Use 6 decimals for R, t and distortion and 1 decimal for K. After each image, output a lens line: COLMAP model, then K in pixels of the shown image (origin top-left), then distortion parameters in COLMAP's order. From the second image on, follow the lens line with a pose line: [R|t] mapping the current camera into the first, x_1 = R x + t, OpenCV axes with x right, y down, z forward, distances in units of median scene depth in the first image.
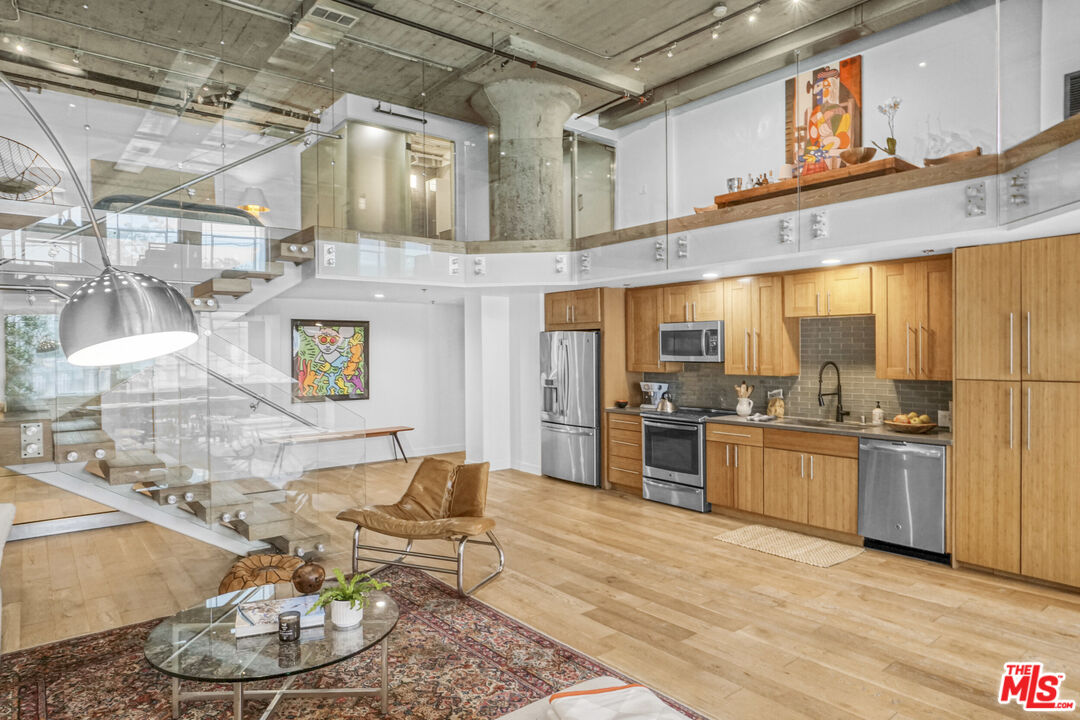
lens RADIAL K [[664.0, 0, 540.2], [0, 664.0, 352.0], [0, 0, 1]] dist [0.036110, 0.000945]
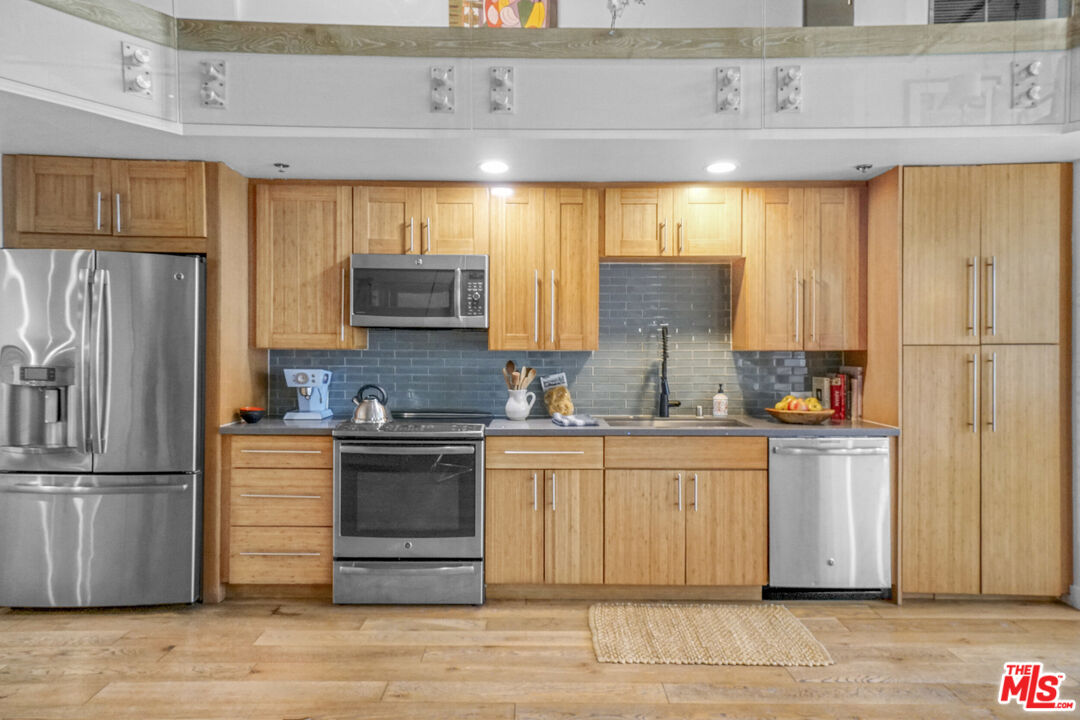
lens RADIAL K [[664.0, 0, 540.2], [0, 664.0, 352.0], [0, 0, 1]] dist [0.036110, 0.000945]
pose [[0.627730, 0.009833, 0.778369, -0.156477], [-0.005042, 0.999951, -0.008565, 0.044387], [-0.778415, 0.001452, 0.627749, 0.665689]]
